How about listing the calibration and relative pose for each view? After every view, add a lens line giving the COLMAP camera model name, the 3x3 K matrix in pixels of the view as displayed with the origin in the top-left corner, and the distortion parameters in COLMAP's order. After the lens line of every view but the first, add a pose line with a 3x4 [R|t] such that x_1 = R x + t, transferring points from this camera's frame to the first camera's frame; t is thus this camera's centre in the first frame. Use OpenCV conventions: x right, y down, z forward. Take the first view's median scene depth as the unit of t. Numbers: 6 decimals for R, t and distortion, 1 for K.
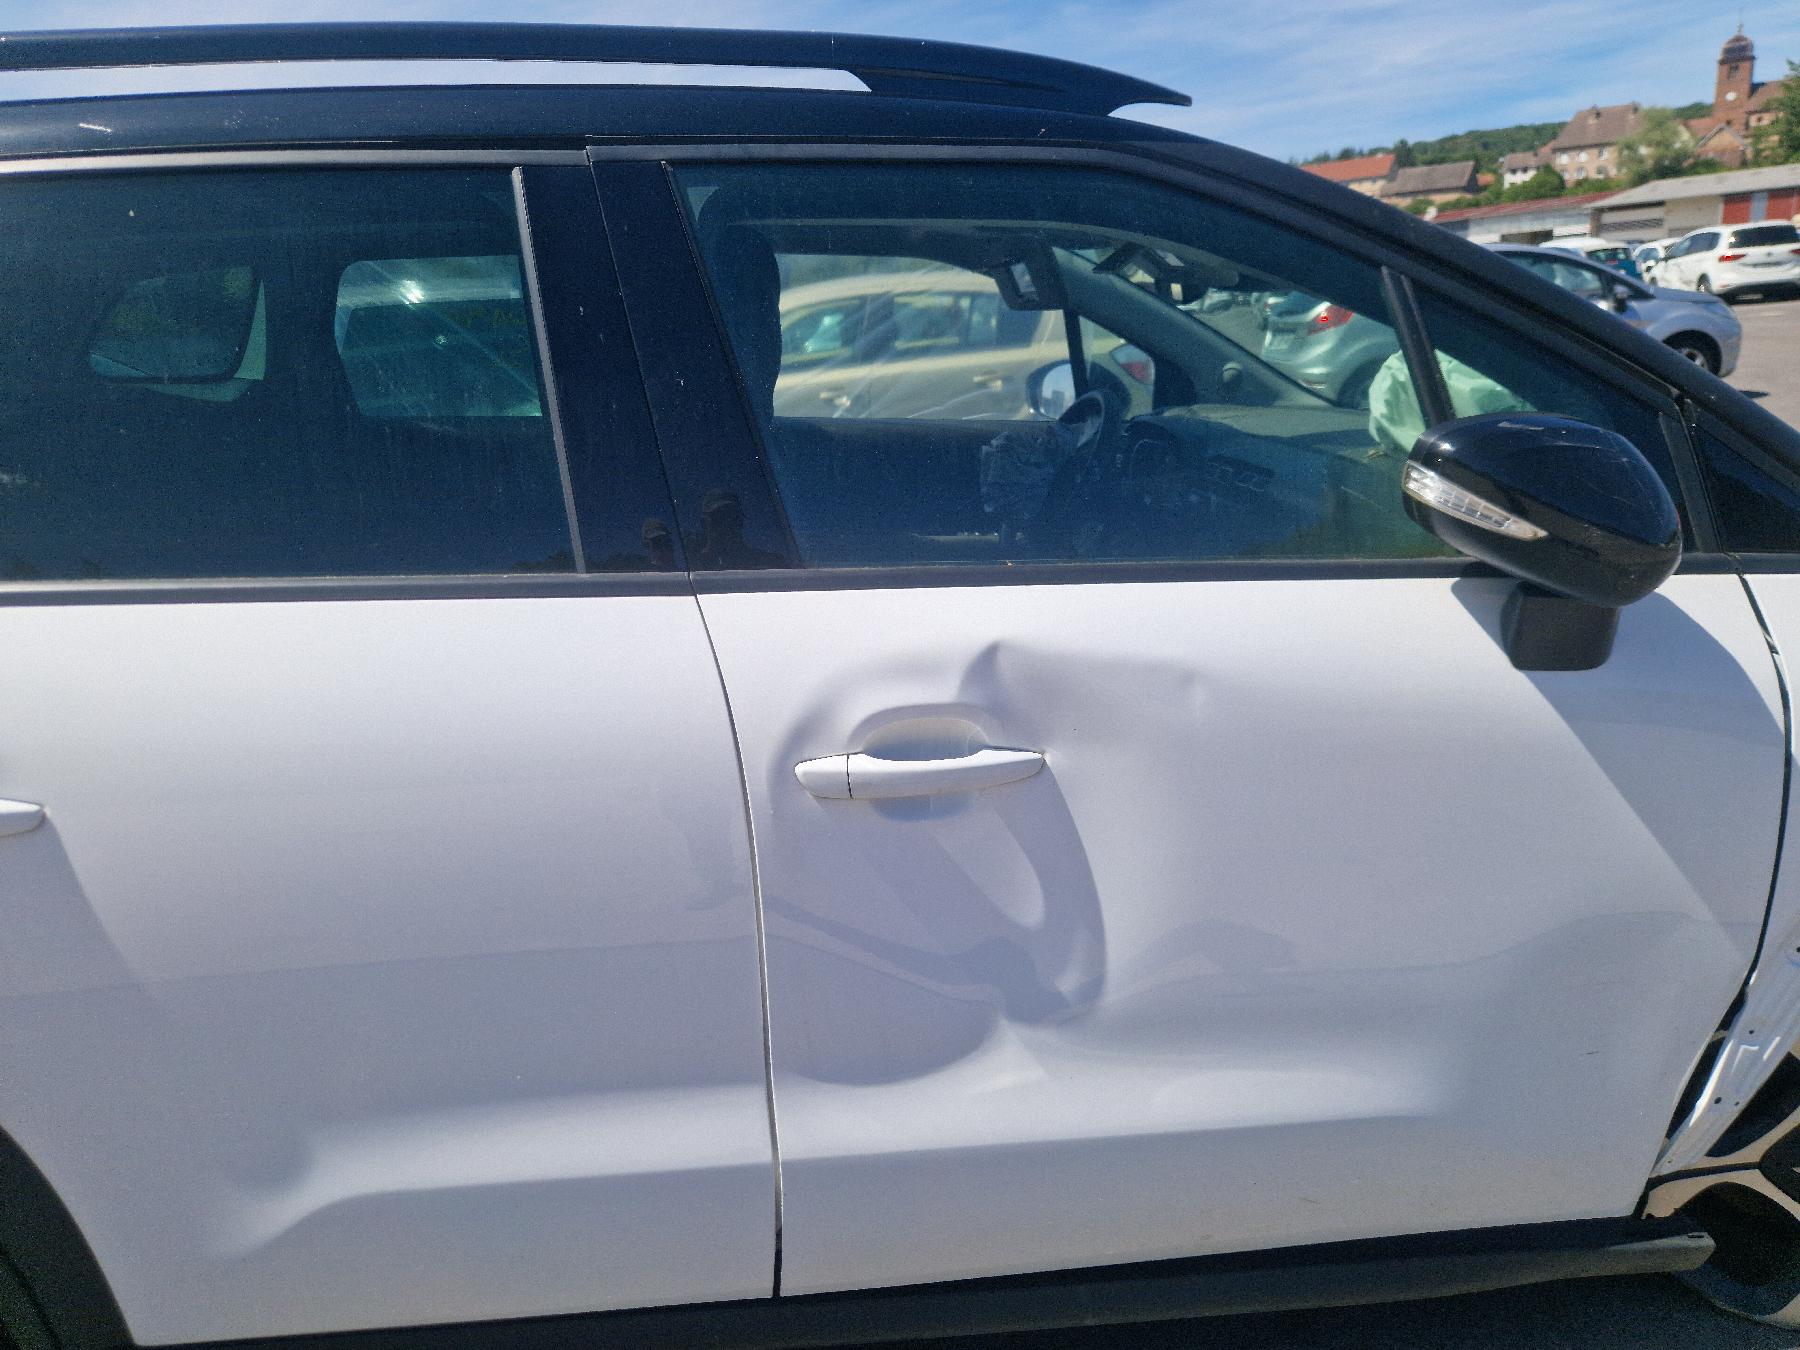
lens RADIAL K [[1222.8, 0, 868.6], [0, 1222.8, 673.9], [0, 0, 1]] dist [0.051235, -0.044303]
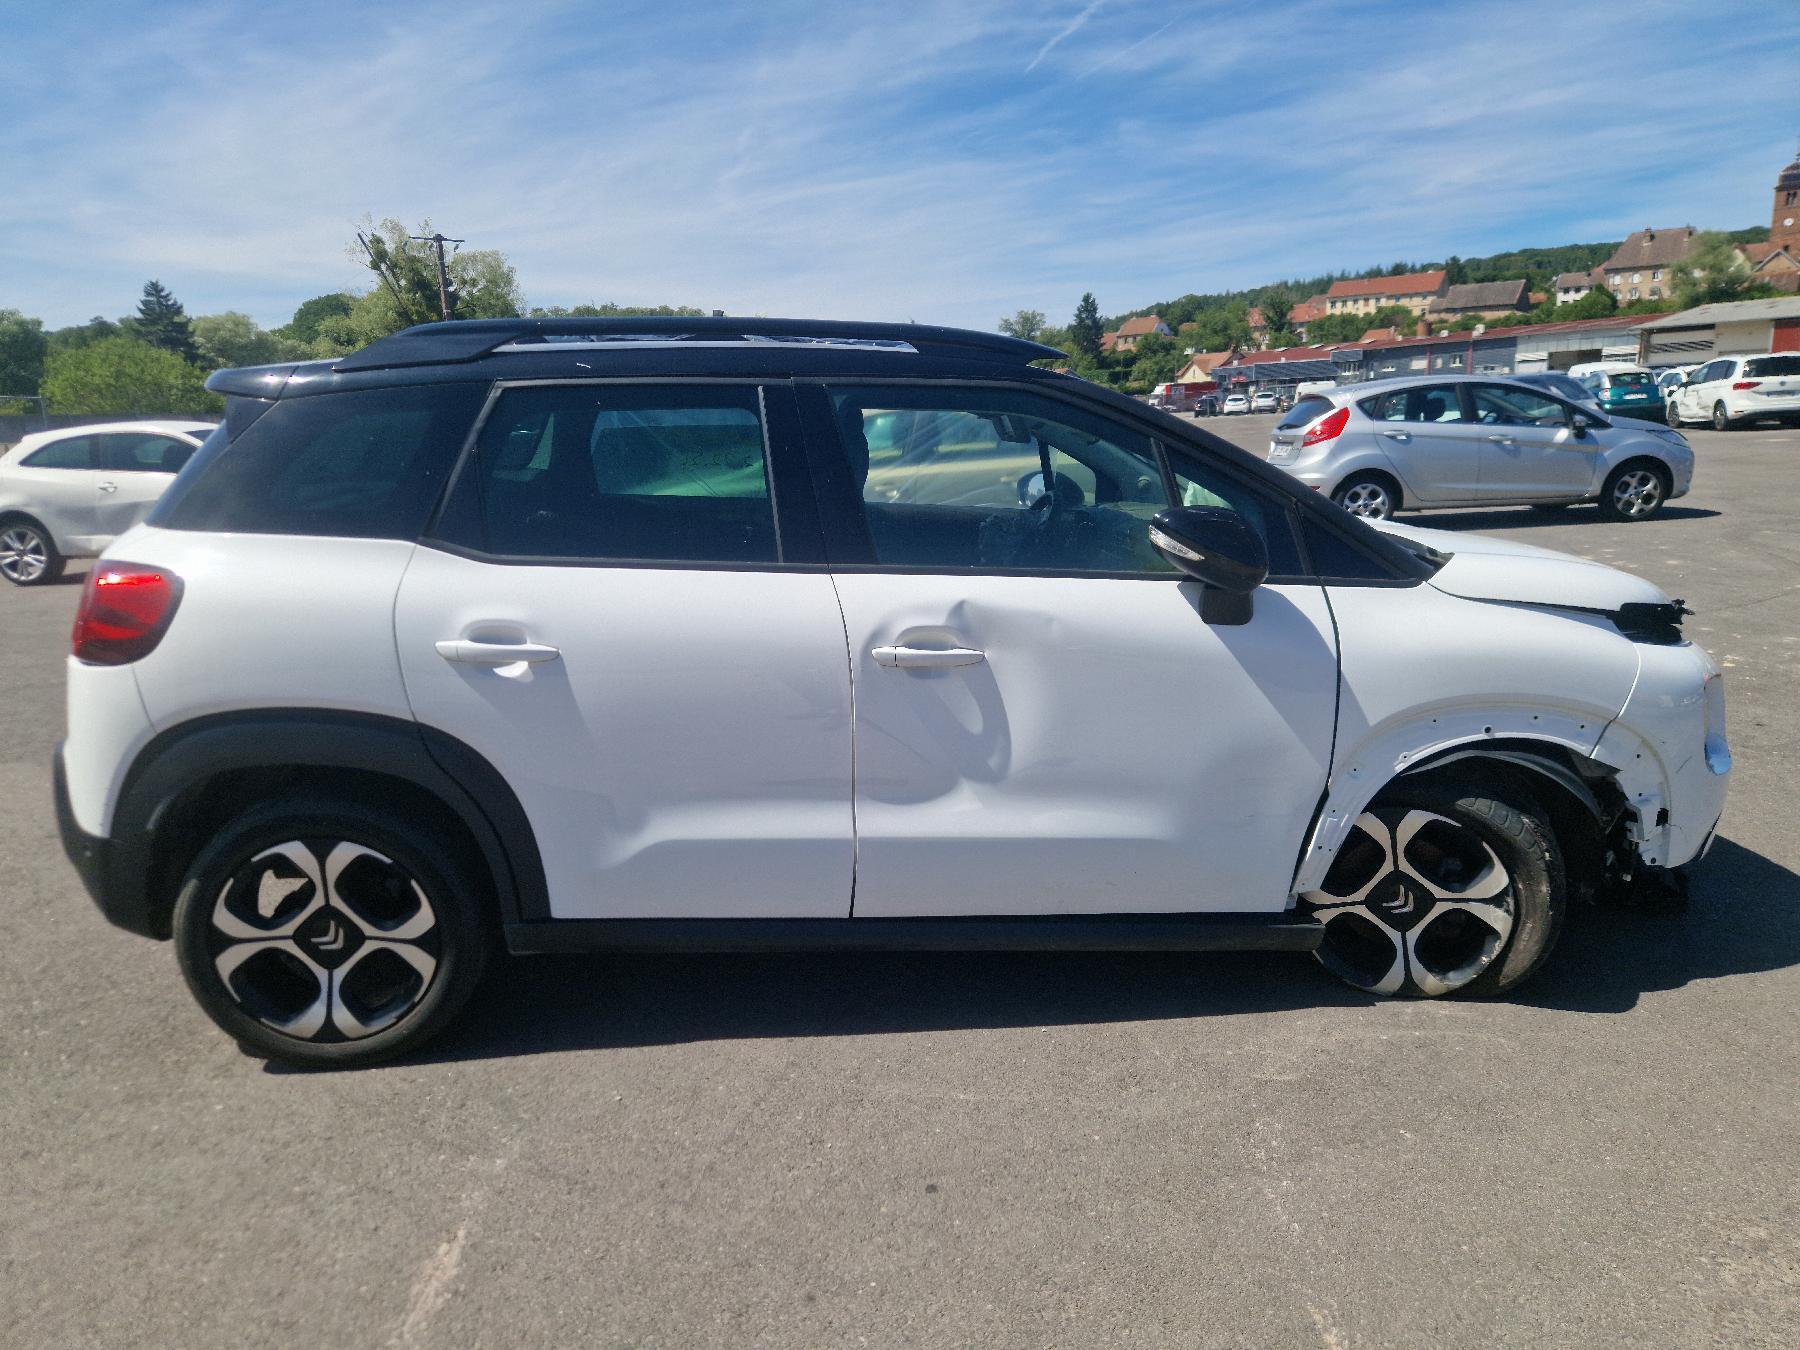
lens RADIAL K [[1236.1, 0, 874.5], [0, 1236.1, 698.9], [0, 0, 1]] dist [0.056181, -0.050816]
pose [[0.998948, 0.035810, -0.028655, 0.000737], [-0.037350, 0.997781, -0.055121, 0.016191], [0.026618, 0.056134, 0.998068, -0.070842]]
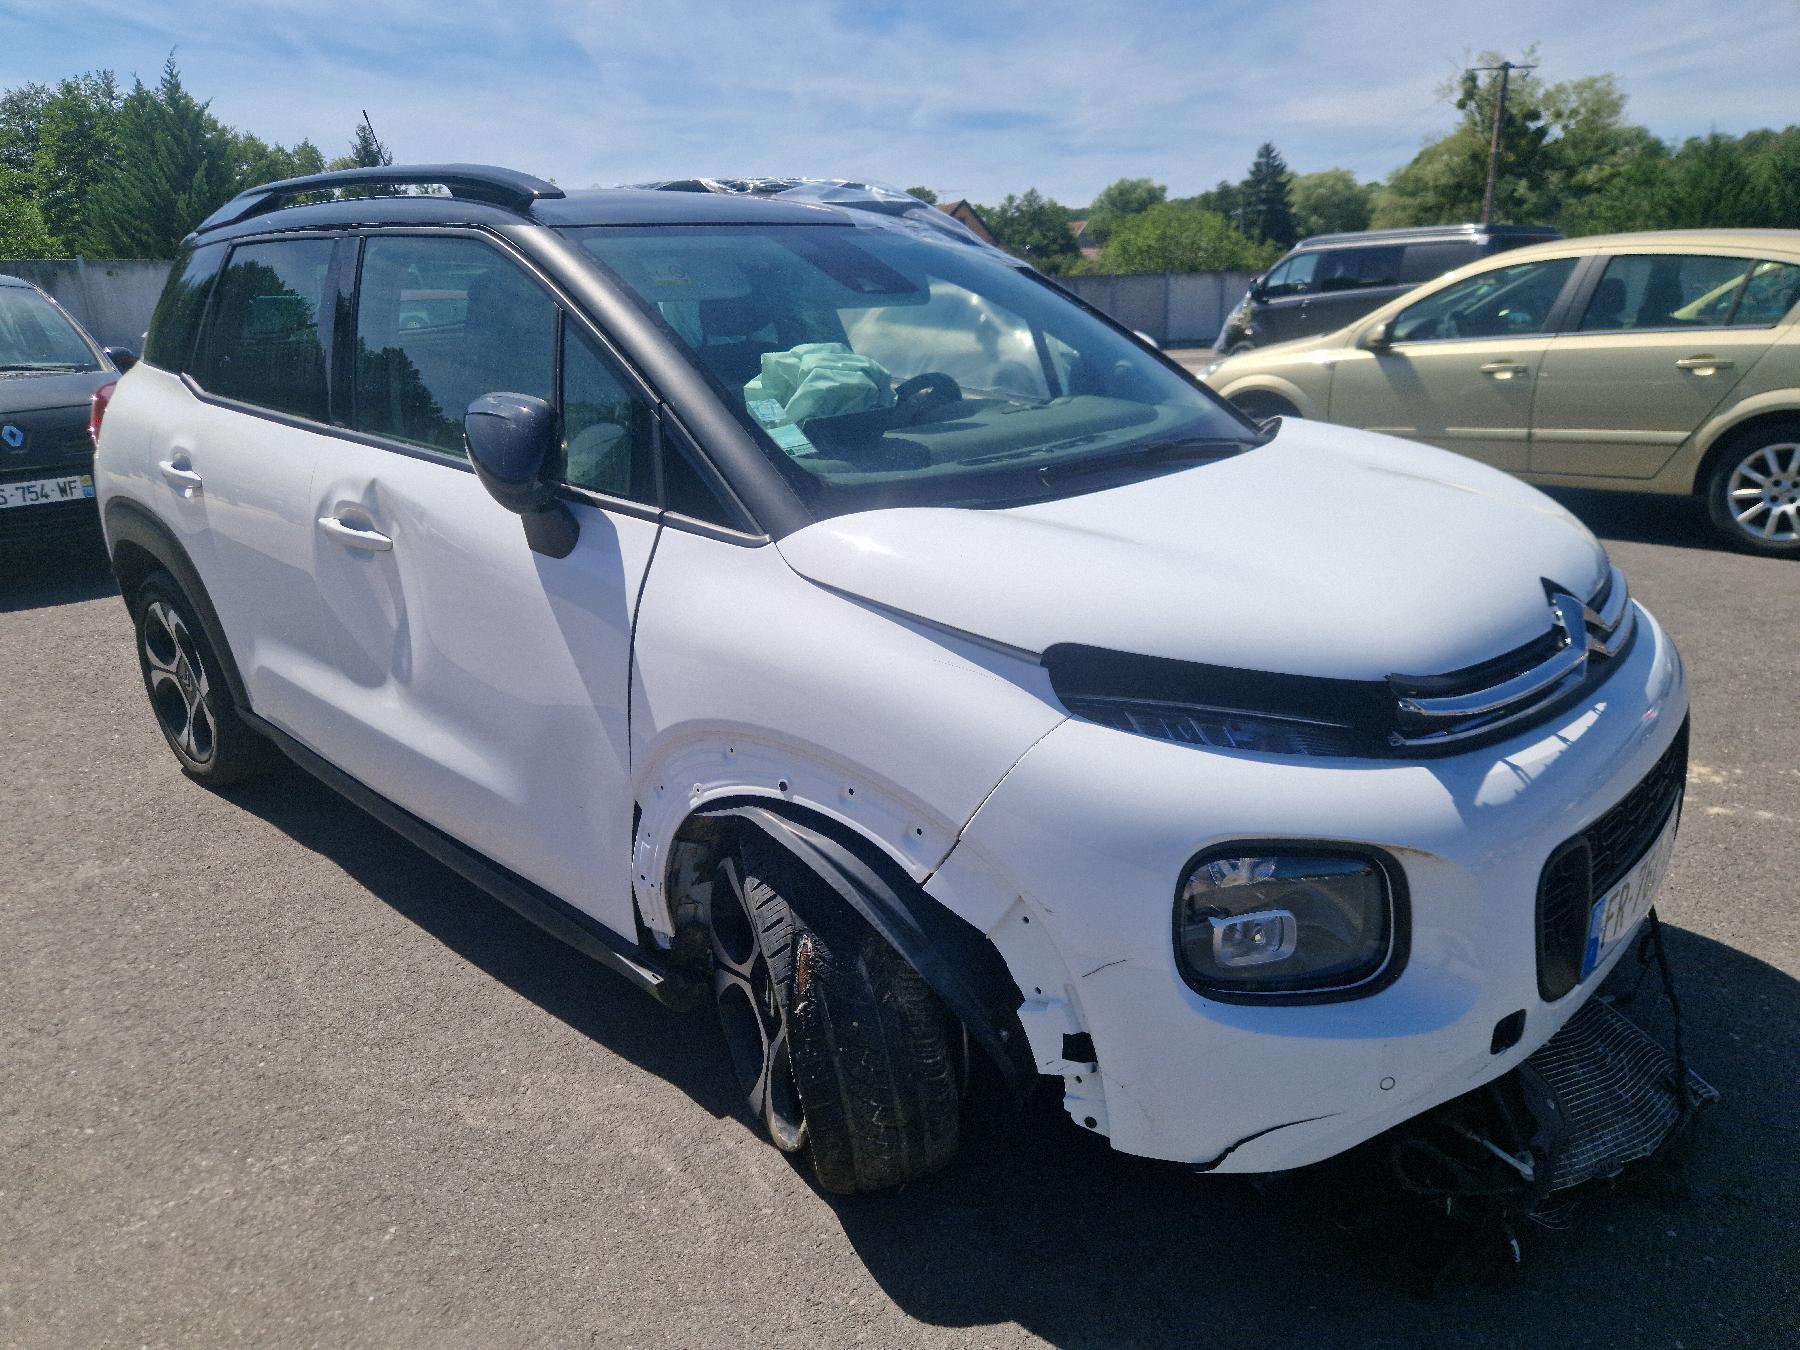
lens RADIAL K [[1222.8, 0, 868.6], [0, 1222.8, 673.9], [0, 0, 1]] dist [0.051235, -0.044303]
pose [[0.652499, 0.262619, -0.710827, 0.124404], [-0.227319, 0.962662, 0.146995, -0.011456], [0.722890, 0.065671, 0.687835, 0.011229]]
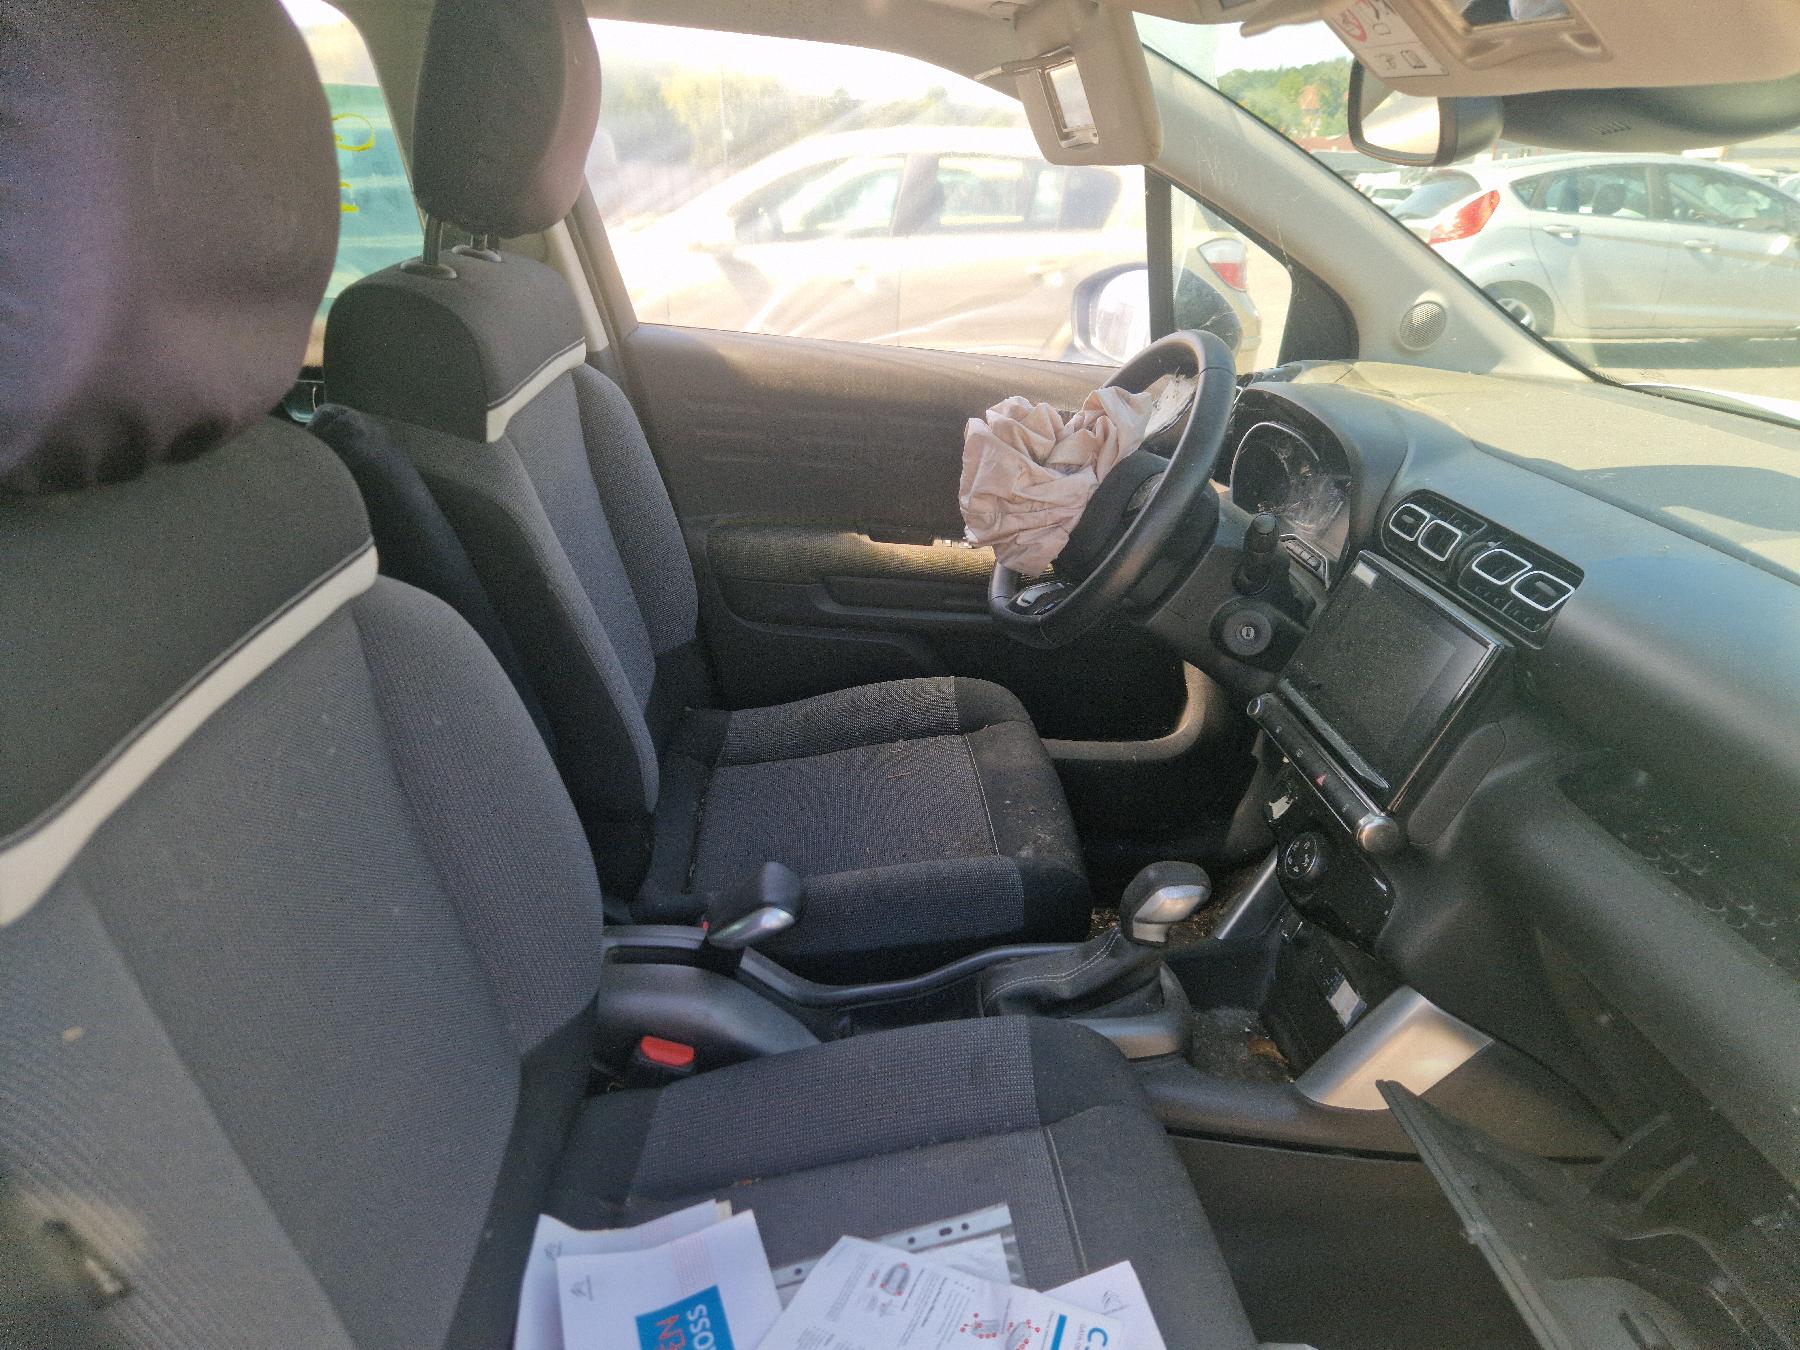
lens RADIAL K [[1239.4, 0, 901.8], [0, 1239.4, 705.5], [0, 0, 1]] dist [0.058044, -0.048730]
pose [[0.996758, 0.080463, 0.000171, 0.007873], [-0.079999, 0.990785, 0.109298, -0.012761], [0.008625, -0.108958, 0.994009, 0.047380]]
